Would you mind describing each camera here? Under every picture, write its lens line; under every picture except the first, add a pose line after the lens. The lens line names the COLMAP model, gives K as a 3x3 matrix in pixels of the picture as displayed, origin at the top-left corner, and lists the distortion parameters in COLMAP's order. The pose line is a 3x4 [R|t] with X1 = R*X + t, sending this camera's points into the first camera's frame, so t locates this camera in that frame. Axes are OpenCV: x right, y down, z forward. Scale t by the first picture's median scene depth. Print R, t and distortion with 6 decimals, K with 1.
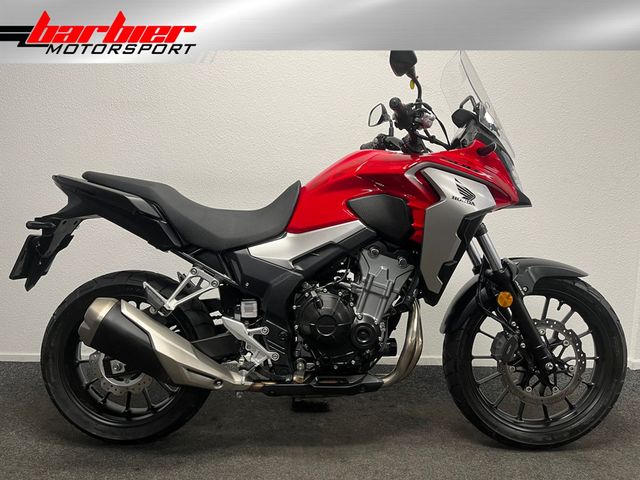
lens RADIAL K [[483.6, 0, 322.2], [0, 483.6, 238.1], [0, 0, 1]] dist [0.089488, -0.123532]
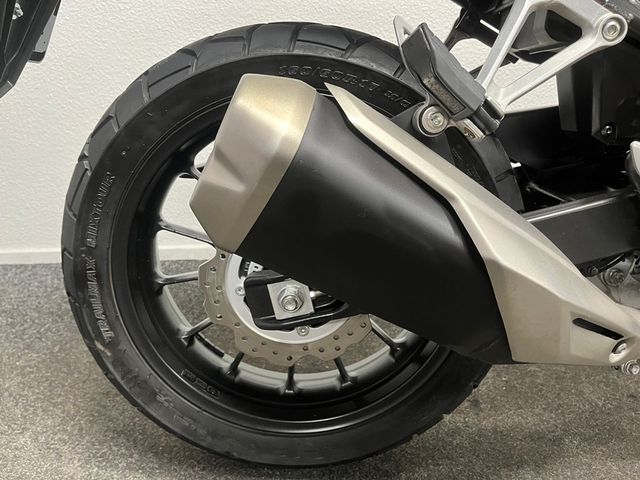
lens RADIAL K [[483.6, 0, 322.2], [0, 483.6, 238.1], [0, 0, 1]] dist [0.089488, -0.123532]
pose [[0.999498, -0.030131, -0.009798, -0.391779], [0.031624, 0.967771, 0.249837, 0.135345], [0.001955, -0.250021, 0.968238, 0.680557]]
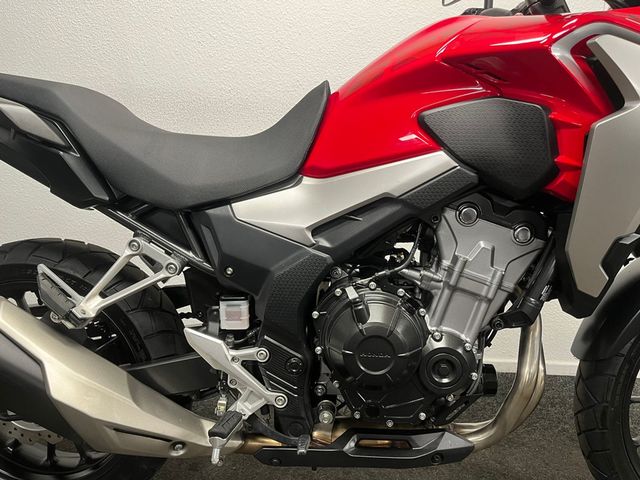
lens RADIAL K [[483.6, 0, 322.2], [0, 483.6, 238.1], [0, 0, 1]] dist [0.089488, -0.123532]
pose [[0.997792, 0.014372, -0.064842, -0.015431], [-0.008379, 0.995745, 0.091766, 0.007397], [0.065885, -0.091020, 0.993667, 0.460888]]
